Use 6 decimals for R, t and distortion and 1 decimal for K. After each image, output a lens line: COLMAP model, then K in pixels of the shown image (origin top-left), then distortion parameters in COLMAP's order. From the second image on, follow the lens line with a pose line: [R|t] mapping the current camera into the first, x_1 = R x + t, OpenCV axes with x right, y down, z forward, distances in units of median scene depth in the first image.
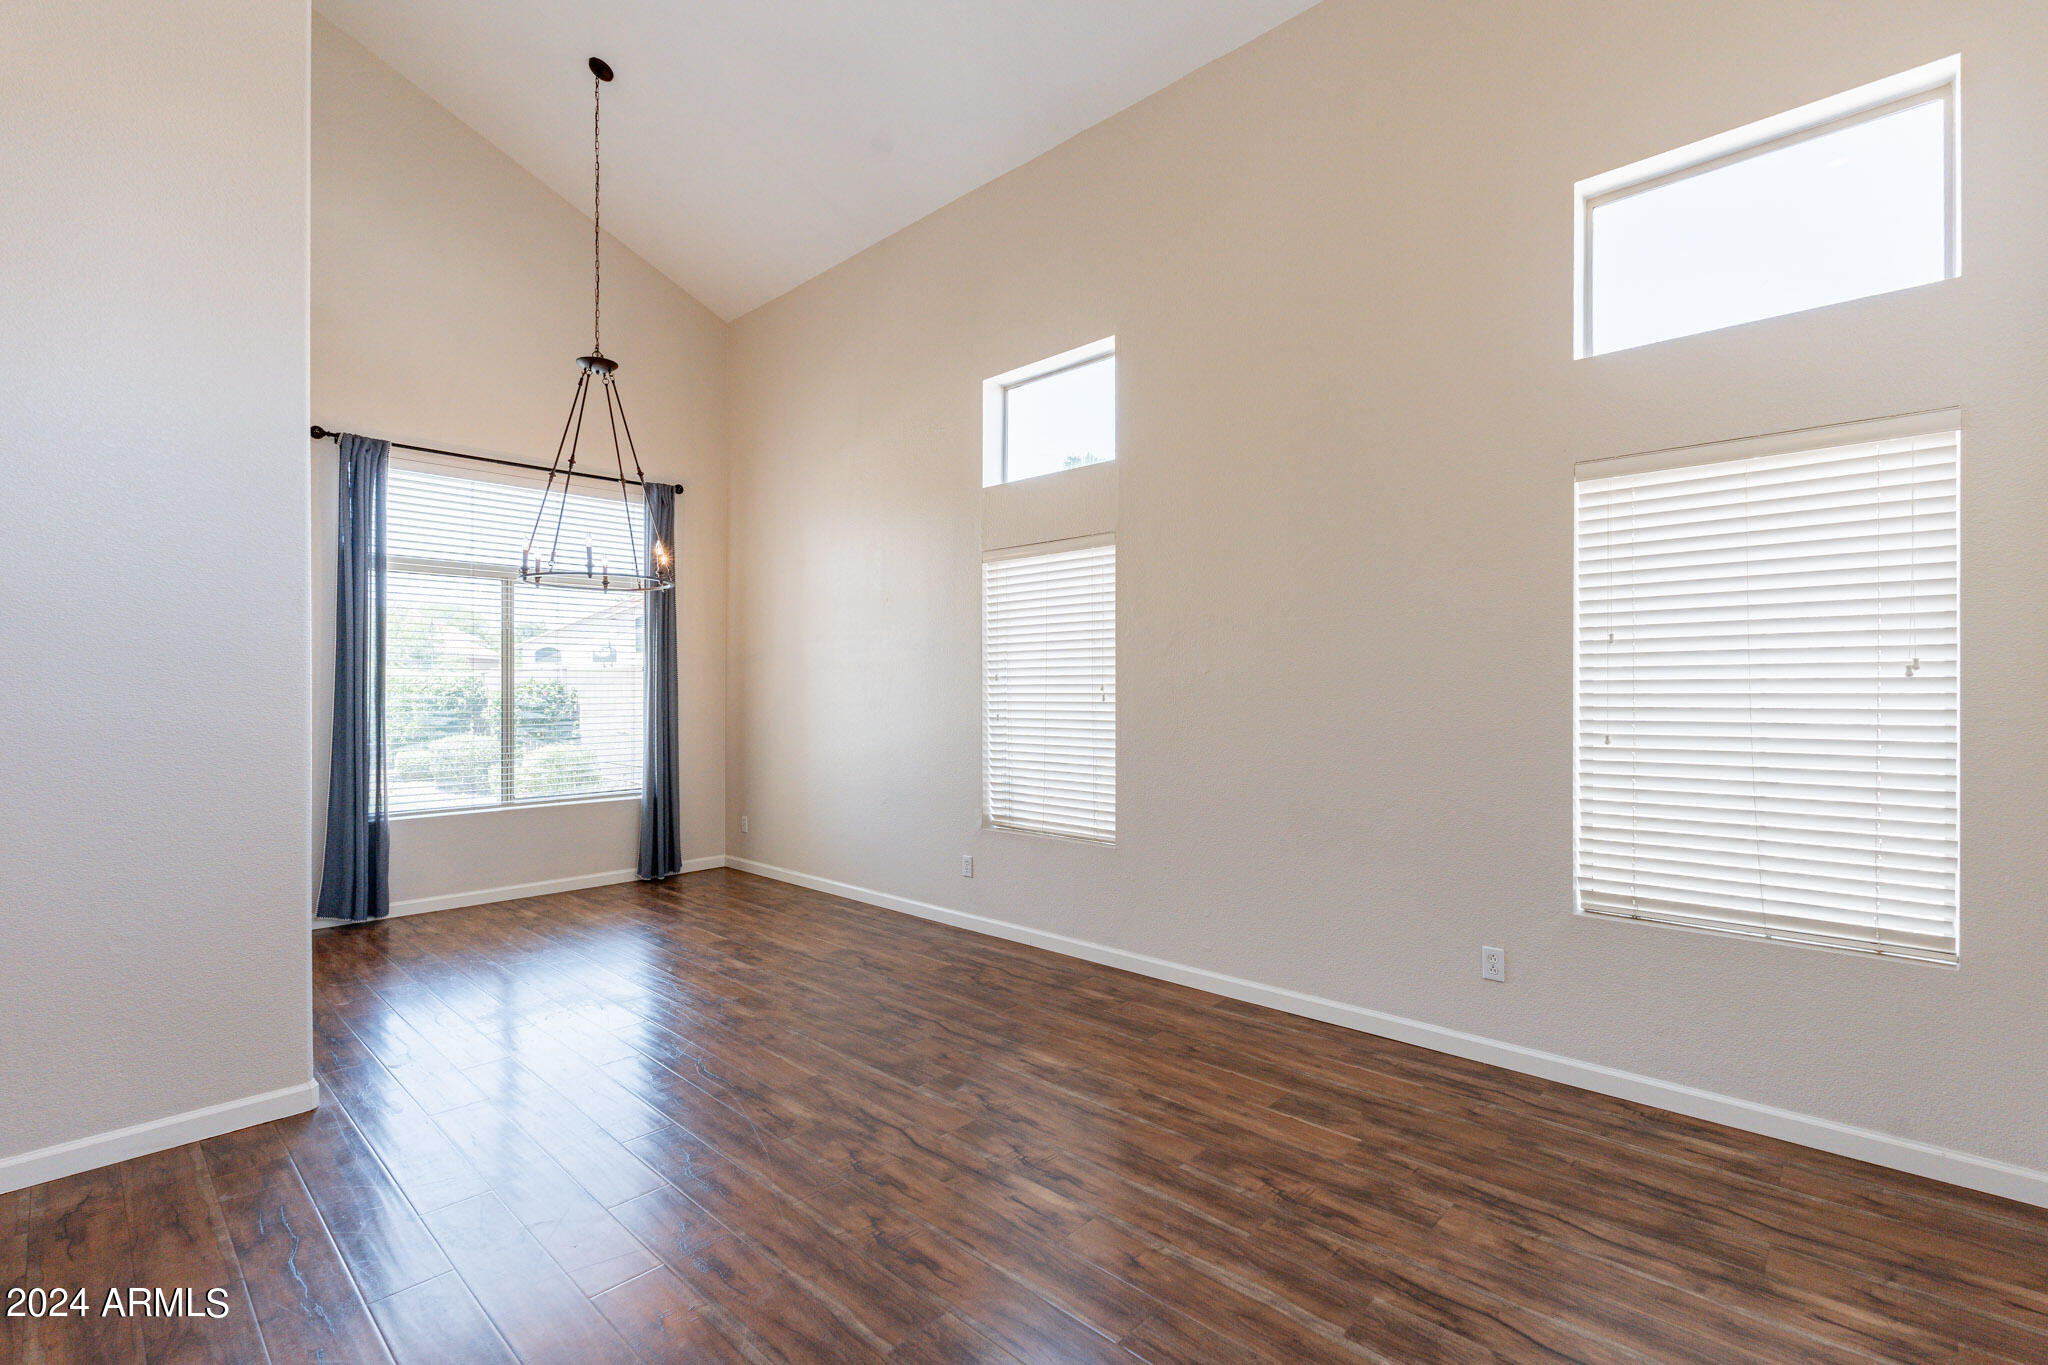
lens RADIAL K [[923.1, 0, 1024.0], [0, 923.1, 682.5], [0, 0, 1]] dist [-0.001535, -0.000234]
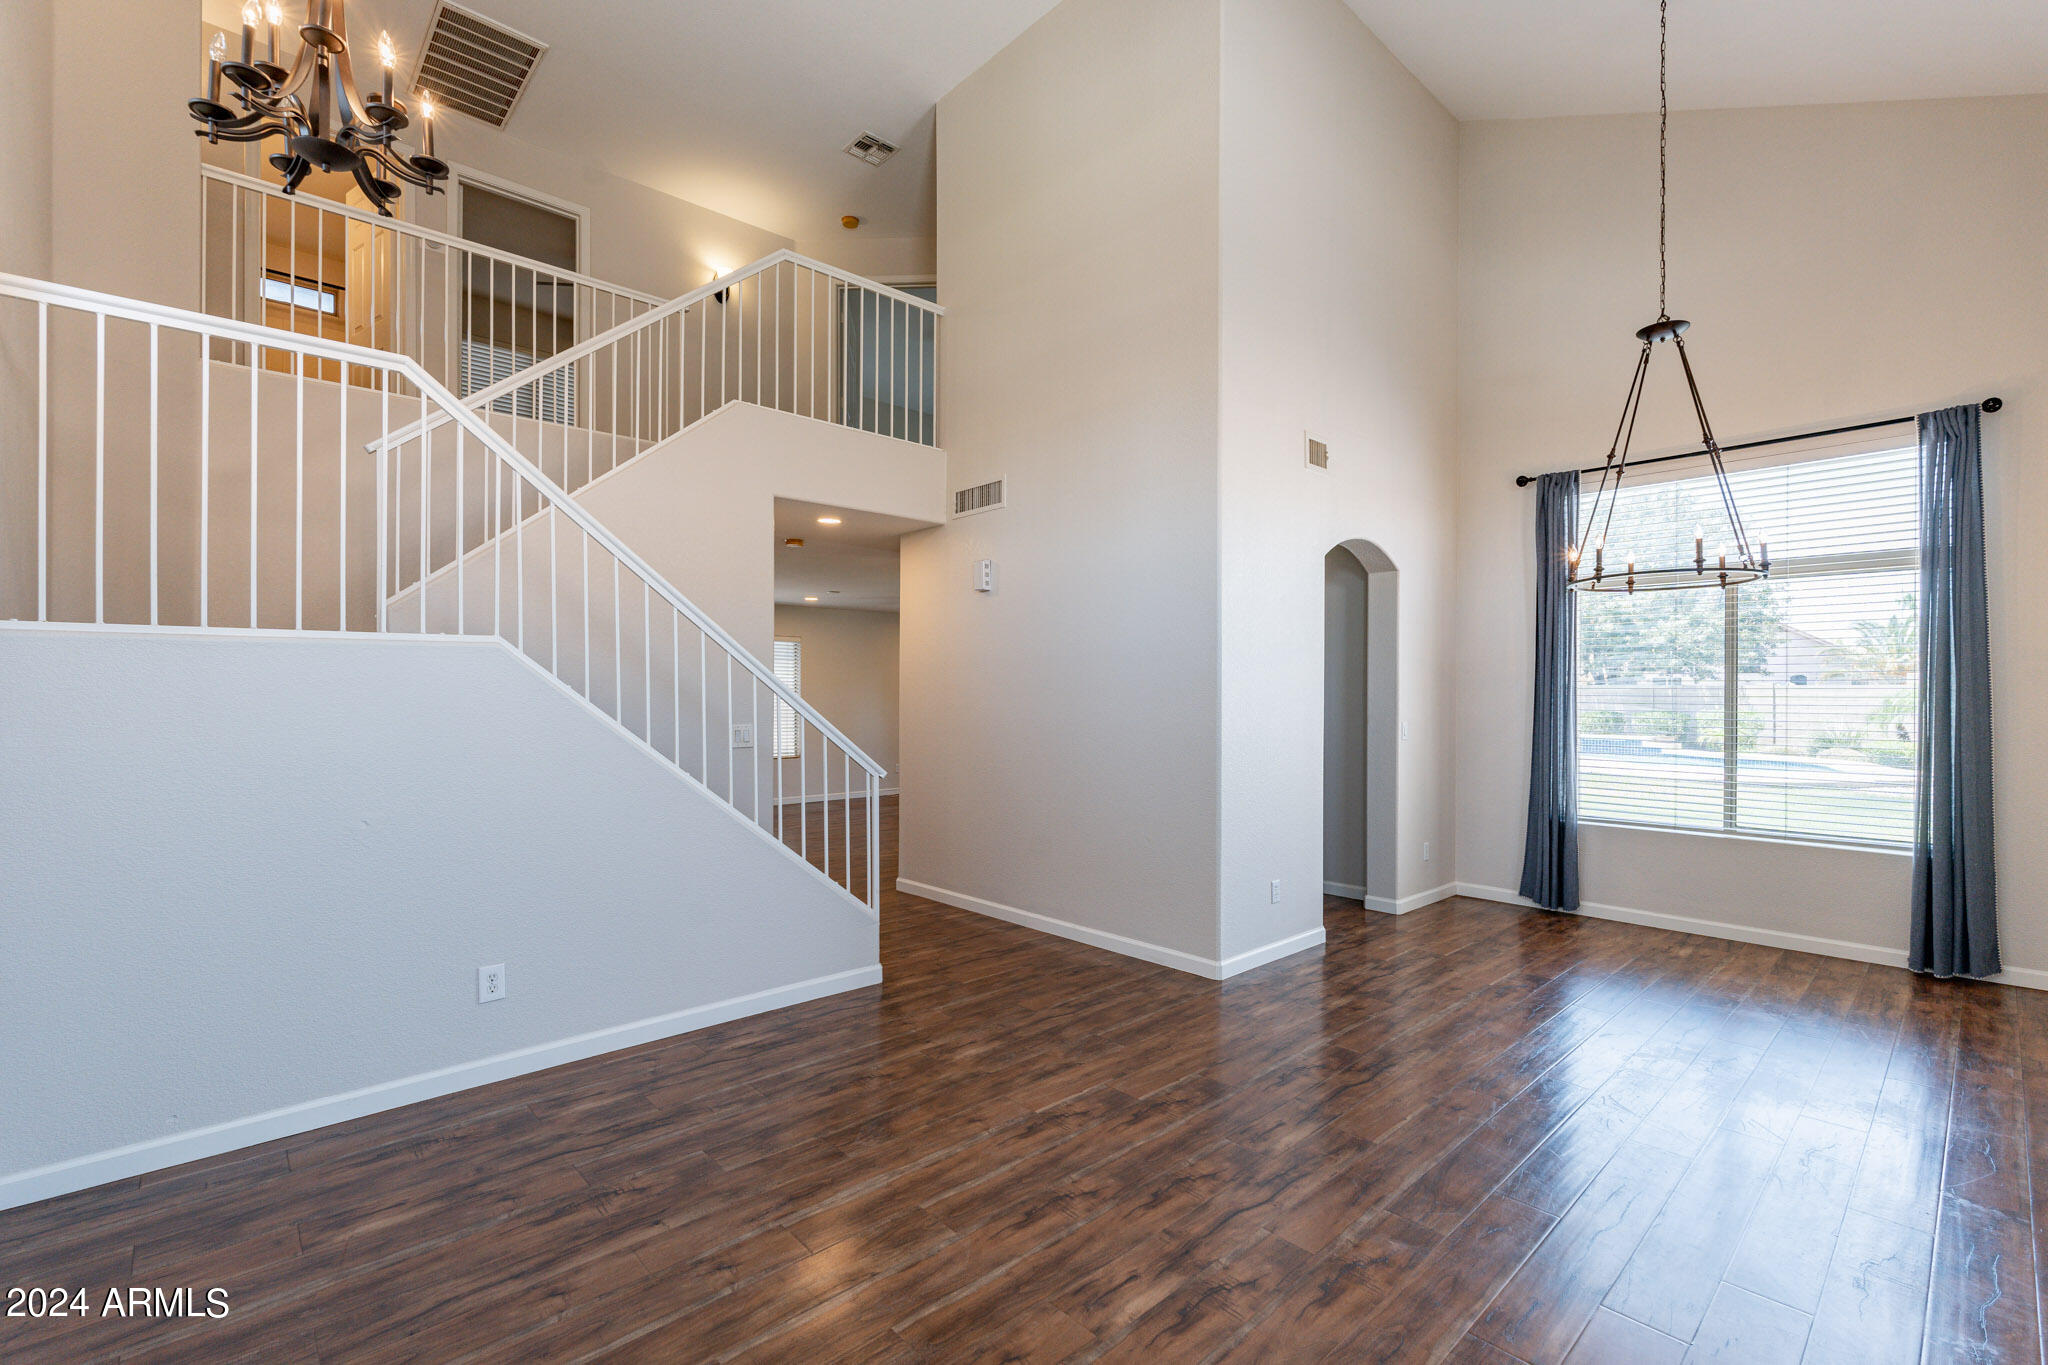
lens RADIAL K [[897.4, 0, 1025.4], [0, 897.4, 692.3], [0, 0, 1]] dist [-0.004653, -0.000226]
pose [[-0.068788, 0.003365, -0.997626, 0.527637], [0.004607, 0.999985, 0.003055, -0.012364], [0.997621, -0.004386, -0.068802, 0.575962]]
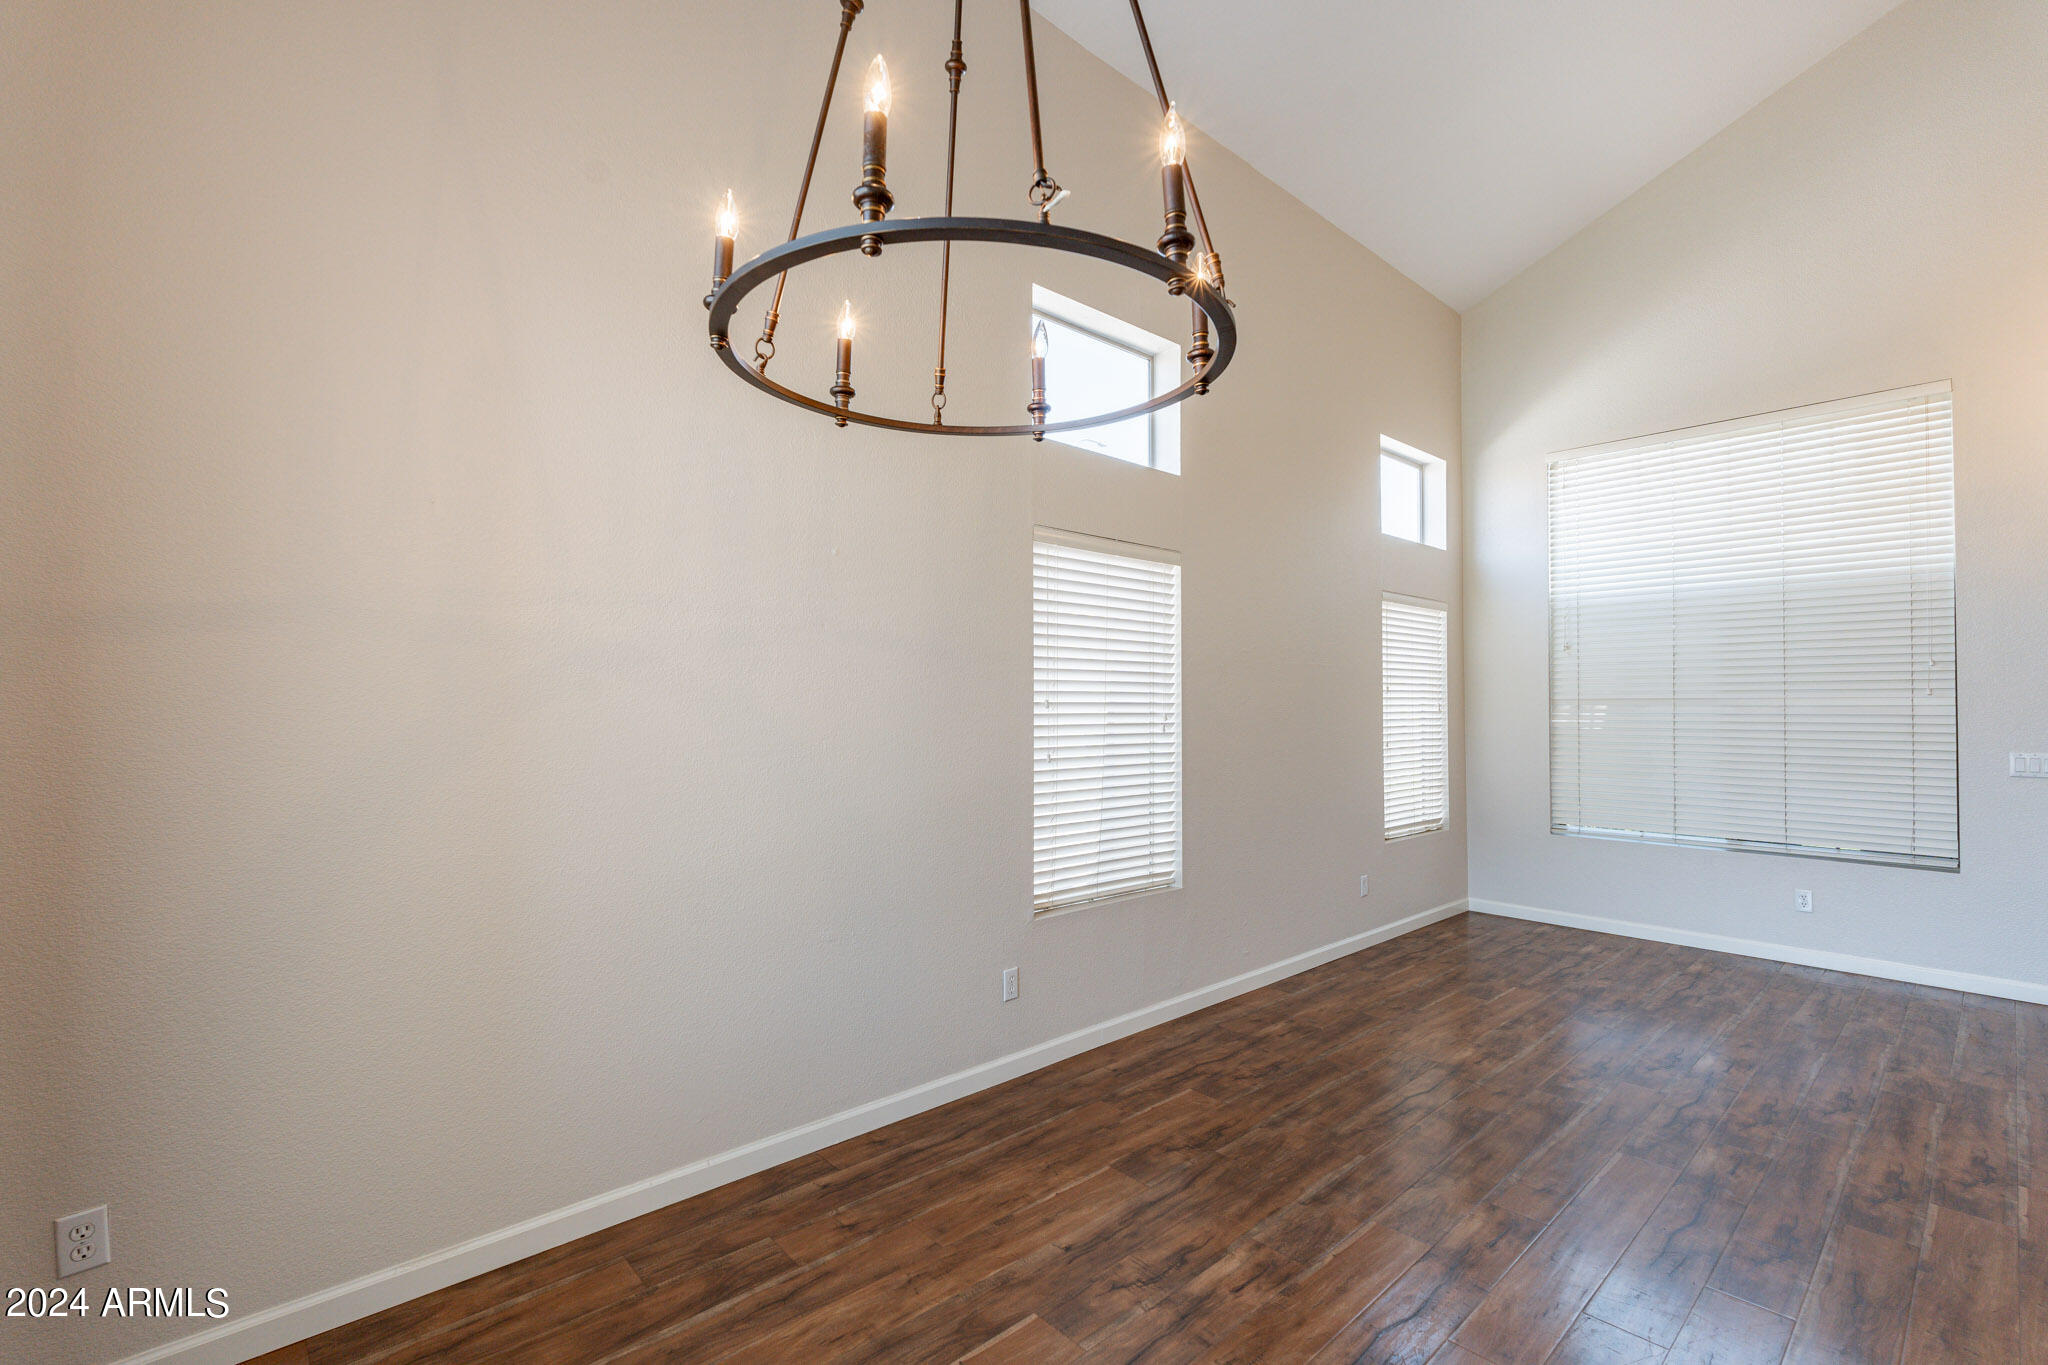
lens RADIAL K [[897.4, 0, 1025.4], [0, 897.4, 692.3], [0, 0, 1]] dist [-0.004653, -0.000226]
pose [[0.076429, 0.017178, 0.996927, -0.916485], [-0.012350, 0.999791, -0.016280, -0.003193], [-0.996999, -0.011068, 0.076626, 1.208980]]
